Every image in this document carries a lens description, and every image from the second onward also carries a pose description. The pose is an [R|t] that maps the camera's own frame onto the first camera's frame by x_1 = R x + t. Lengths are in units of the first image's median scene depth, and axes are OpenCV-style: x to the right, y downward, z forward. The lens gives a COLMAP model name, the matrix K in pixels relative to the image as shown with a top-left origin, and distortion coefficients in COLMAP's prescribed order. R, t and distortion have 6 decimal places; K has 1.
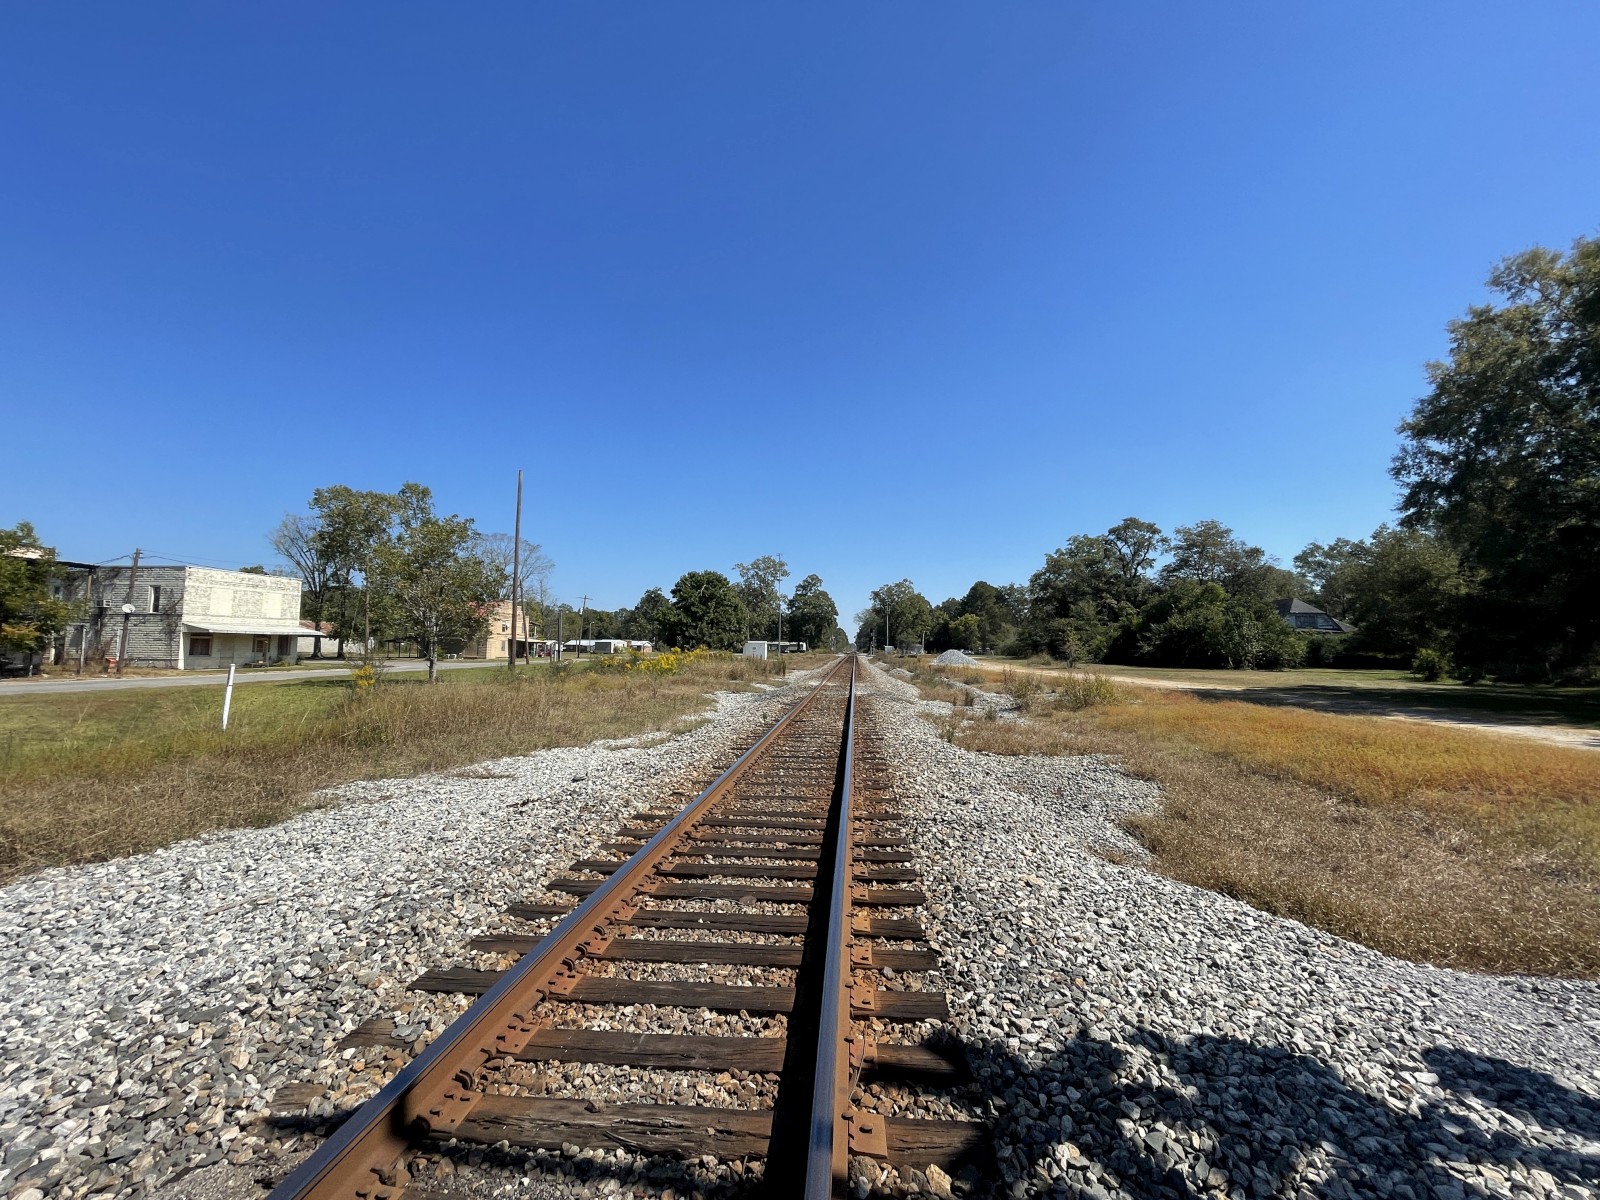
lens RADIAL K [[644.3, 0, 805.2], [0, 644.3, 598.5], [0, 0, 1]] dist [-0.007247, 0.000526]
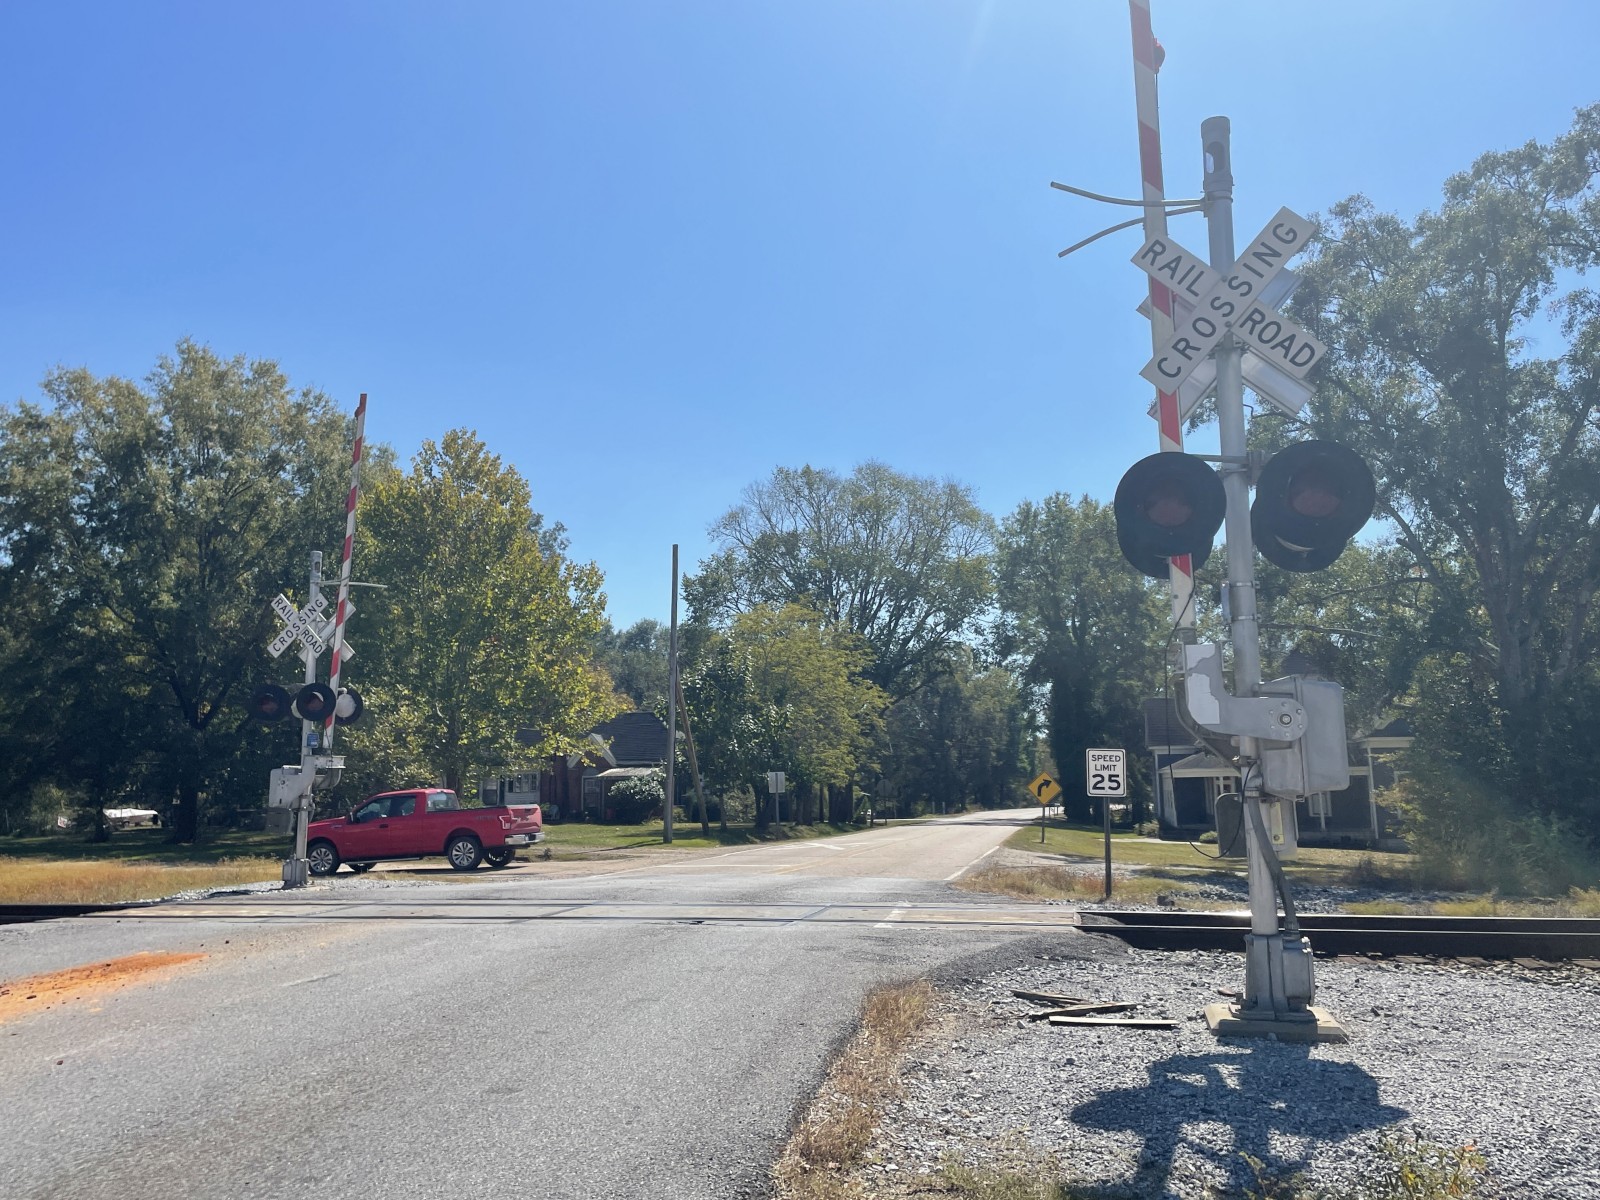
lens RADIAL K [[1248.6, 0, 781.7], [0, 1248.6, 604.0], [0, 0, 1]] dist [0.089009, -0.107449]
pose [[0.134665, 0.137970, 0.981239, -0.742468], [-0.062992, 0.989448, -0.130480, -0.022768], [-0.988887, -0.044239, 0.141935, -0.444236]]
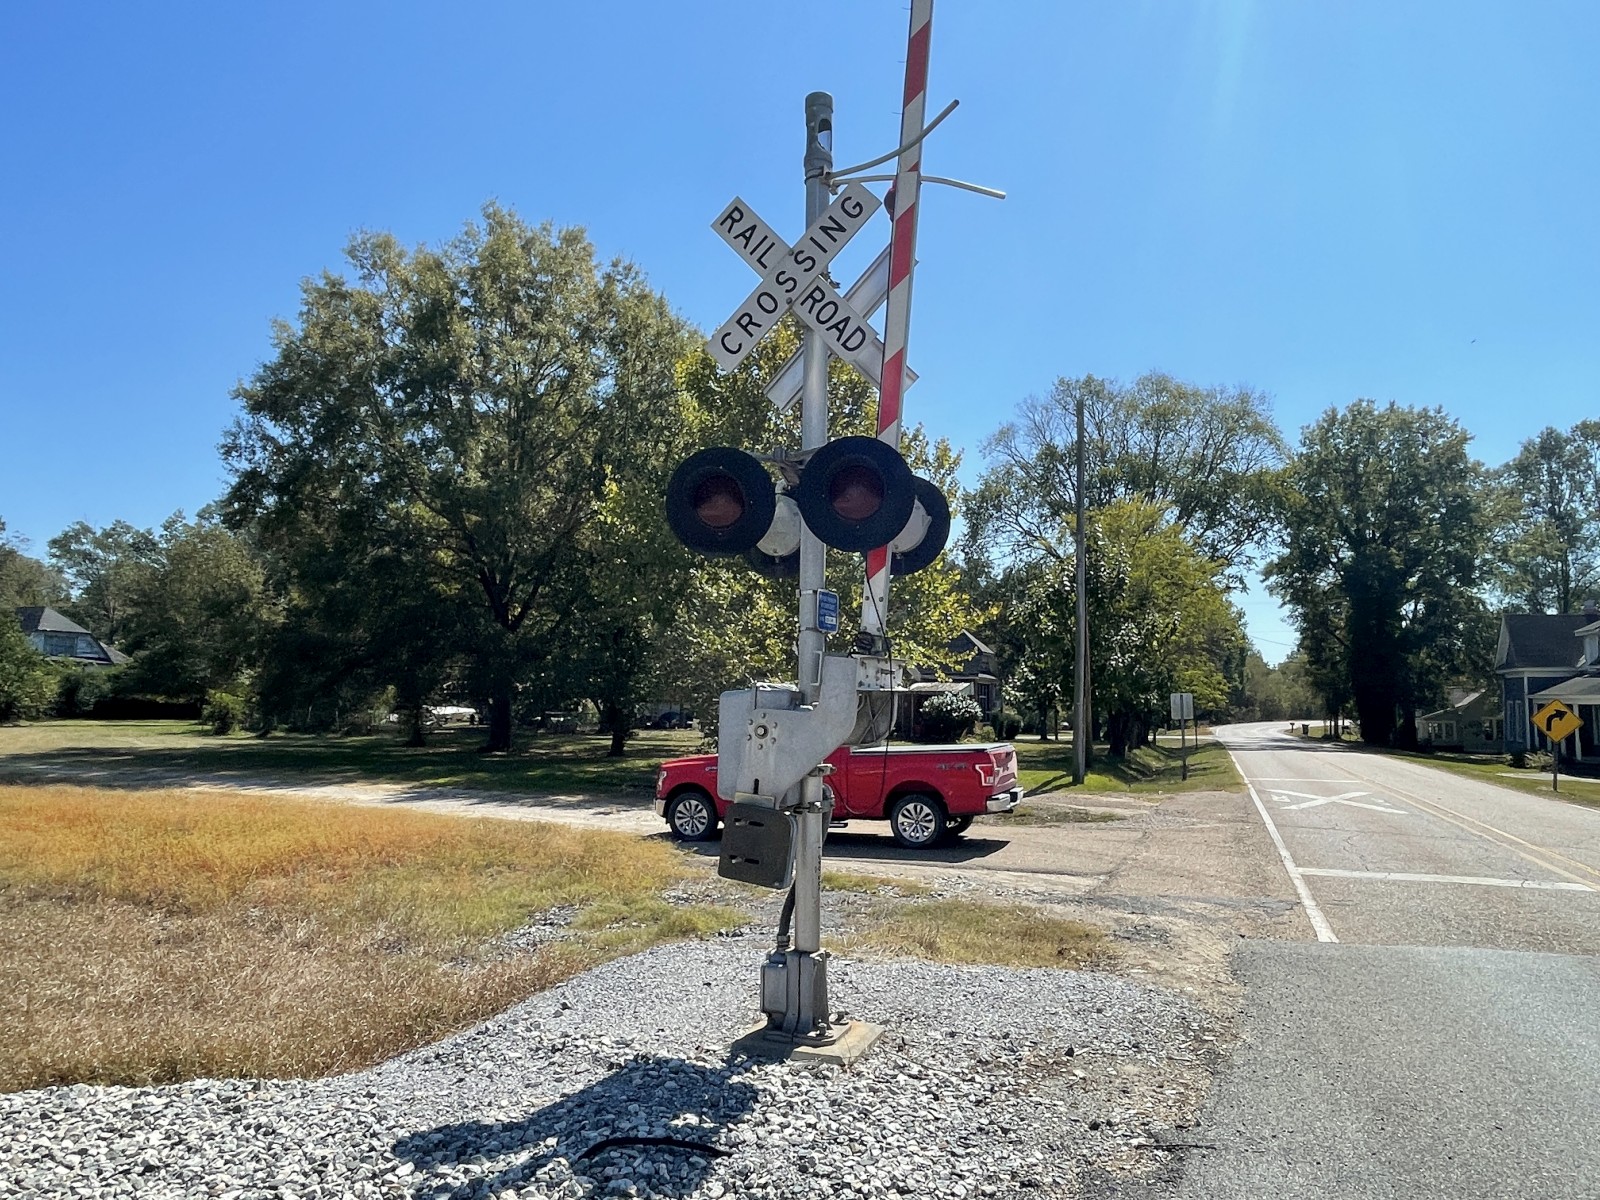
lens RADIAL K [[1061.1, 0, 817.2], [0, 1061.1, 595.5], [0, 0, 1]] dist [-0.008910, -0.000575]
pose [[0.275715, 0.089614, 0.957053, -0.050458], [-0.081704, 0.994226, -0.069556, -0.005747], [-0.957761, -0.059018, 0.281445, 0.000376]]
